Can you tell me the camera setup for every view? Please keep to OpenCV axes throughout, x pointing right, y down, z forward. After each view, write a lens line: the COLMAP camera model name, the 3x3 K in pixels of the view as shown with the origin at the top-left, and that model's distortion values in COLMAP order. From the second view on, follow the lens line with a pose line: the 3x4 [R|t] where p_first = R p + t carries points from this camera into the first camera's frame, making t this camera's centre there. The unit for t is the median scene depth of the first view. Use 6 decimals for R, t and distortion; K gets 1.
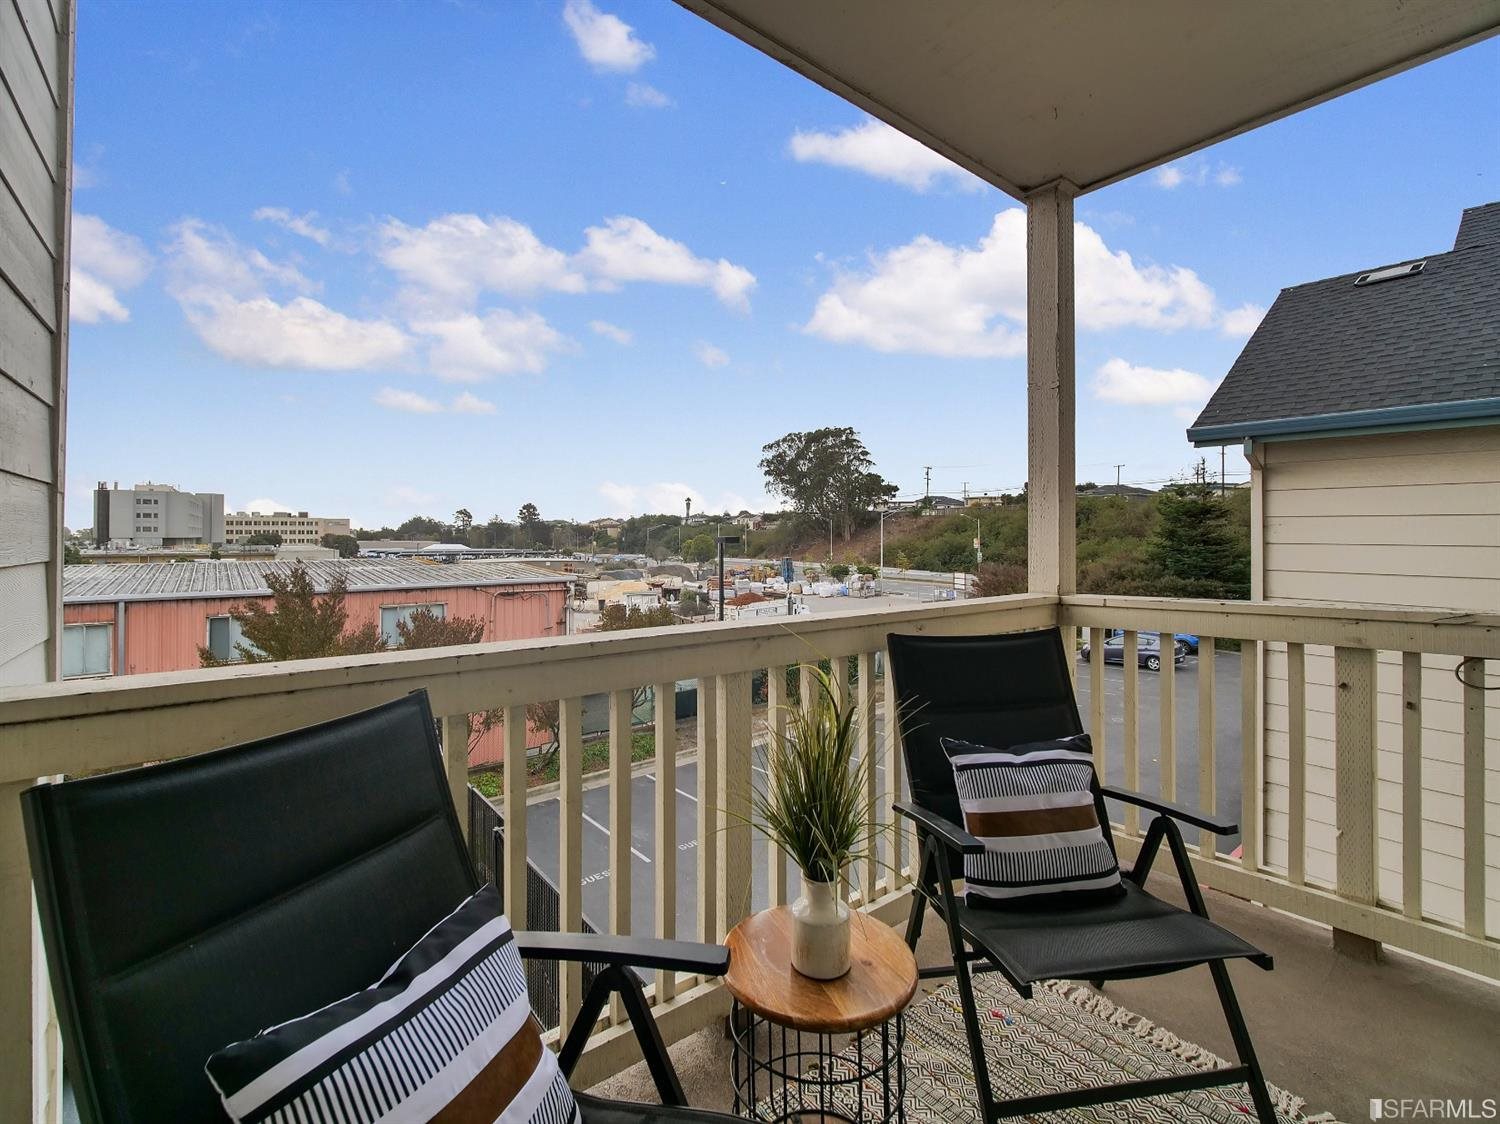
lens RADIAL K [[680.6, 0, 741.9], [0, 680.6, 534.5], [0, 0, 1]] dist [0.000667, -0.005723]
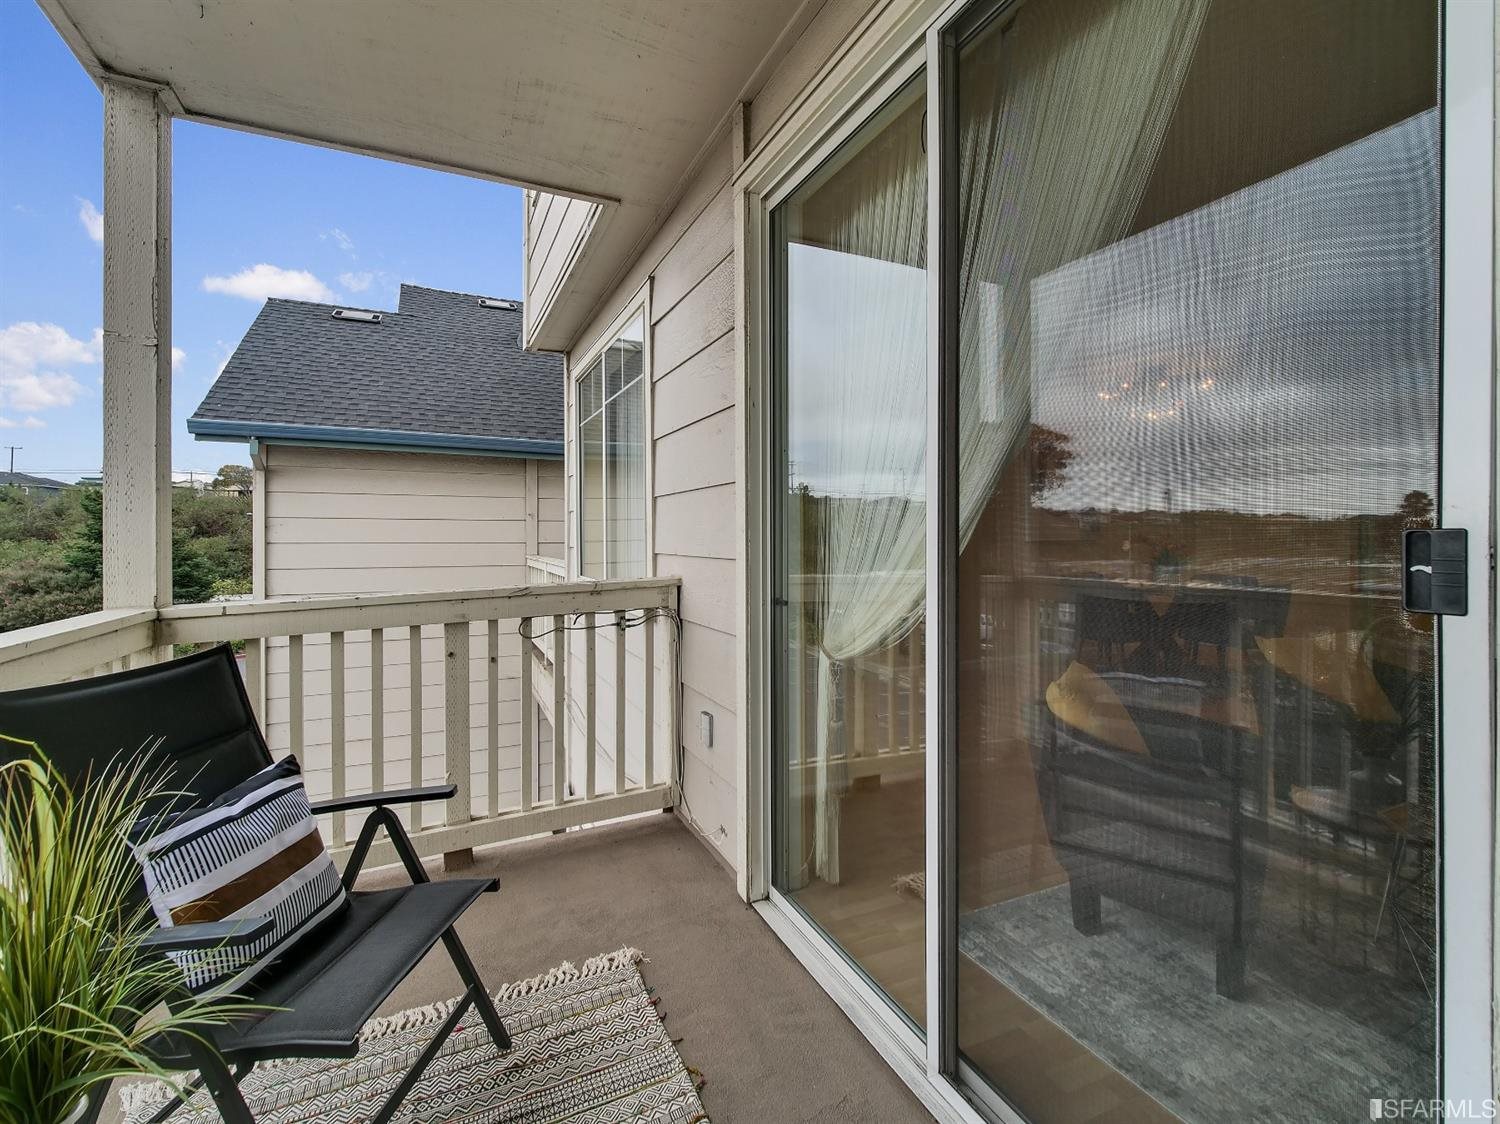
lens RADIAL K [[682.4, 0, 746.5], [0, 682.4, 545.3], [0, 0, 1]] dist [-0.005136, -0.000436]
pose [[0.228987, -0.016583, 0.973288, -0.145673], [0.003344, 0.999862, 0.016249, 0.004728], [-0.973424, -0.000466, 0.229011, 0.144803]]
